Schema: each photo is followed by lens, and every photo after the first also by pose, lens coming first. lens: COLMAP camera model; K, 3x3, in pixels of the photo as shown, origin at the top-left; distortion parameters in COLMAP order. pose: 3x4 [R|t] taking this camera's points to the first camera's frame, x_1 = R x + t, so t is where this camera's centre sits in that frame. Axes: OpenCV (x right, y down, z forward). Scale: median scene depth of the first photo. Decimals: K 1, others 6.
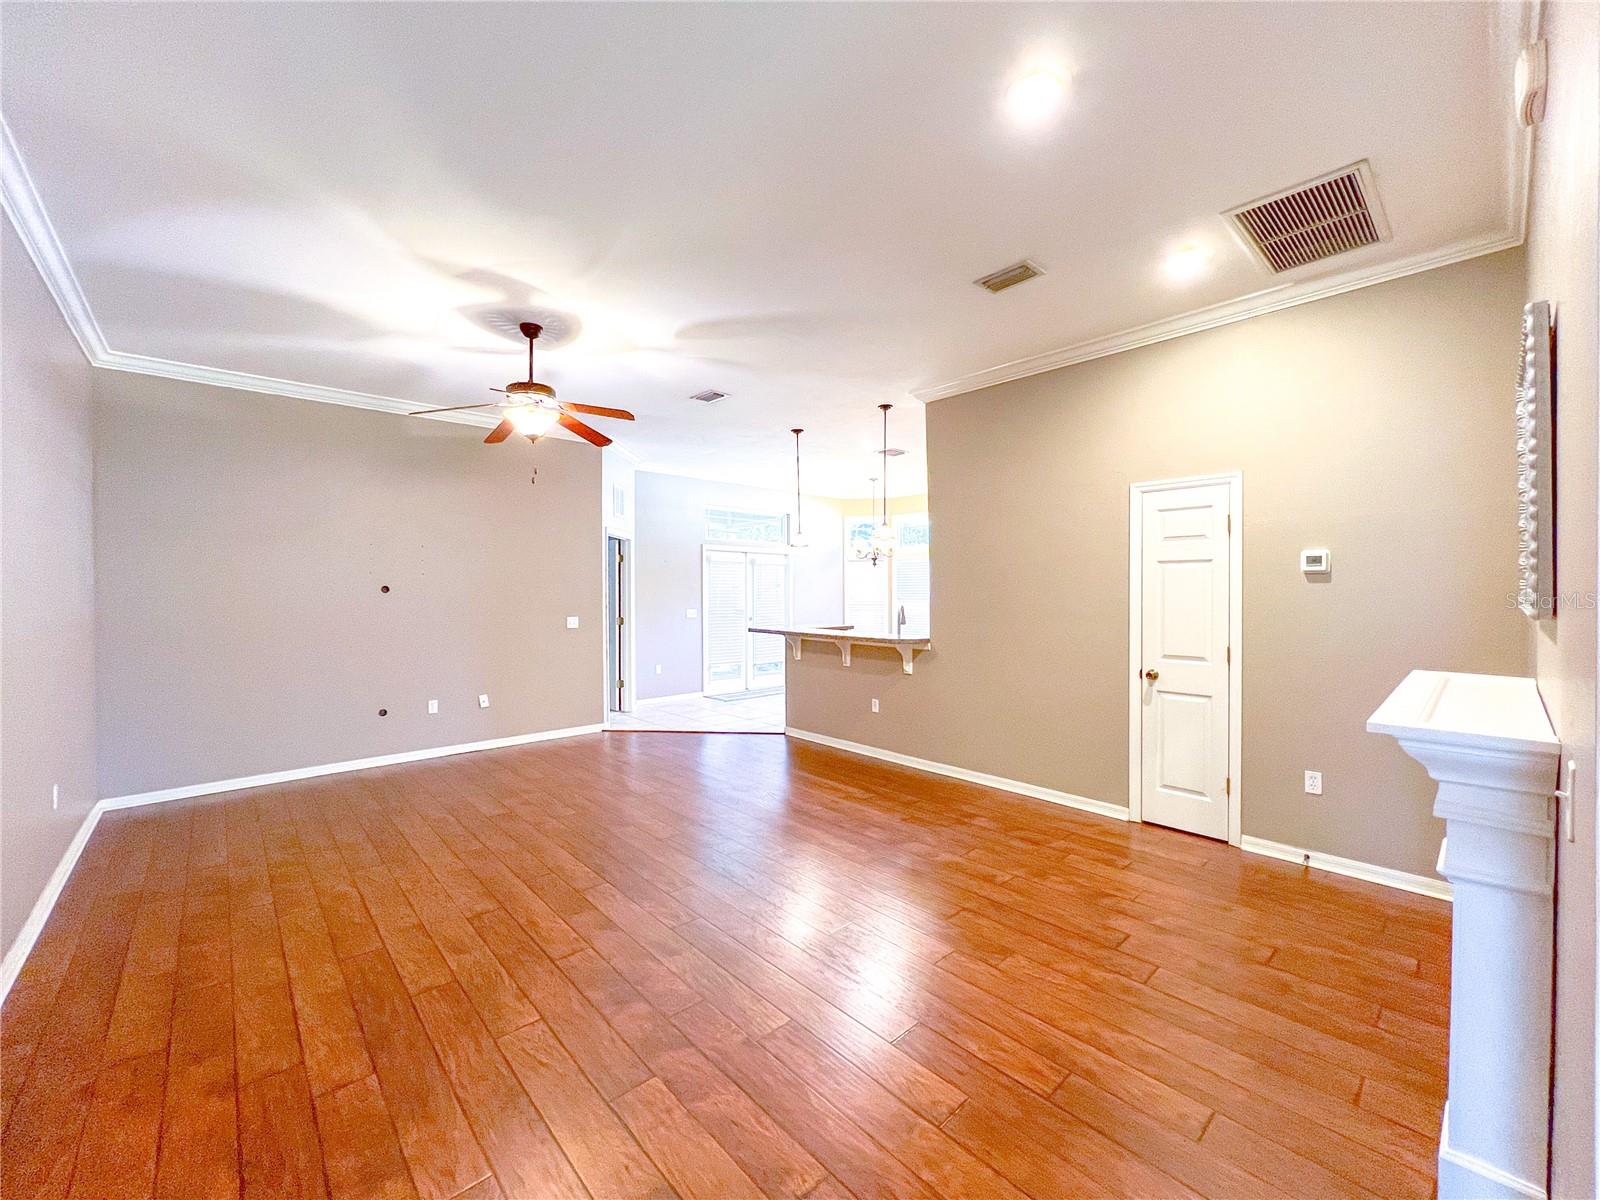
lens RADIAL K [[642.0, 0, 801.1], [0, 642.0, 596.8], [0, 0, 1]] dist [0.001236, 0.000066]
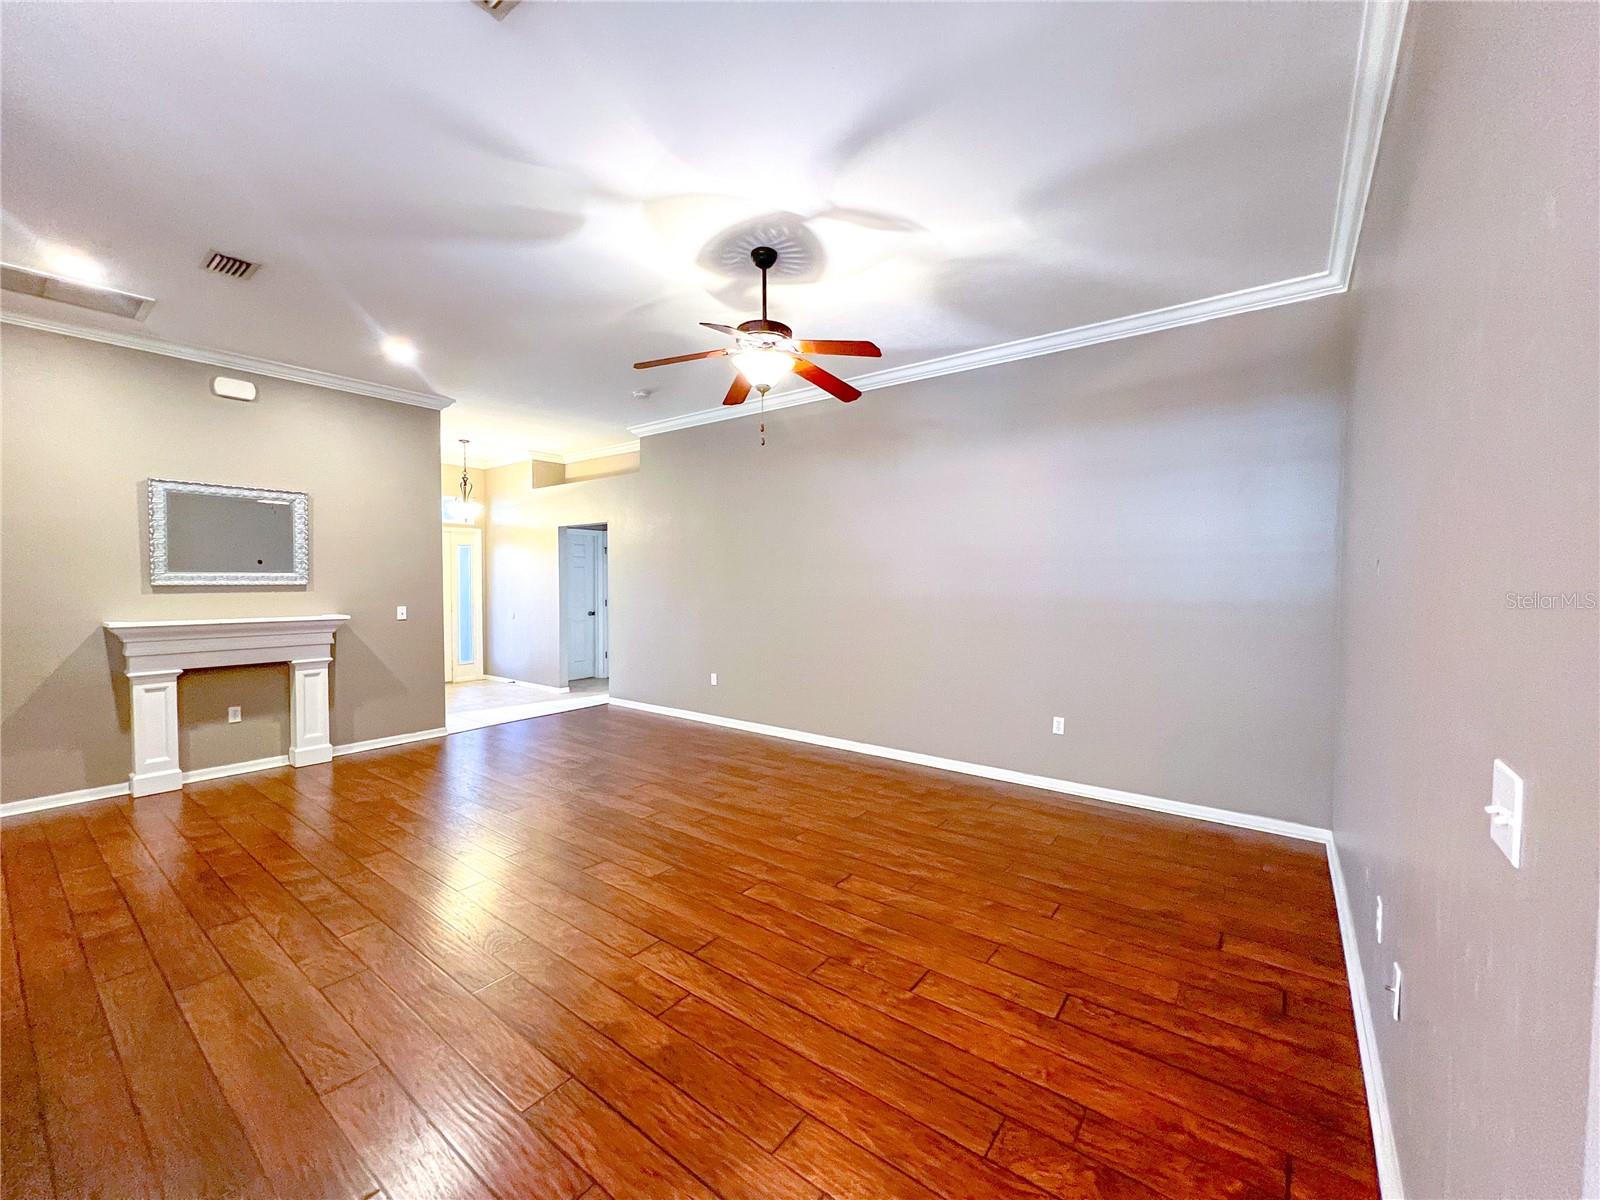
lens RADIAL K [[640.6, 0, 803.4], [0, 640.6, 599.2], [0, 0, 1]] dist [0.000562, -0.000008]
pose [[-0.982183, 0.008056, -0.187752, -0.301191], [-0.001197, 0.998792, 0.049118, -0.018517], [0.187921, 0.048468, -0.980988, 1.771576]]
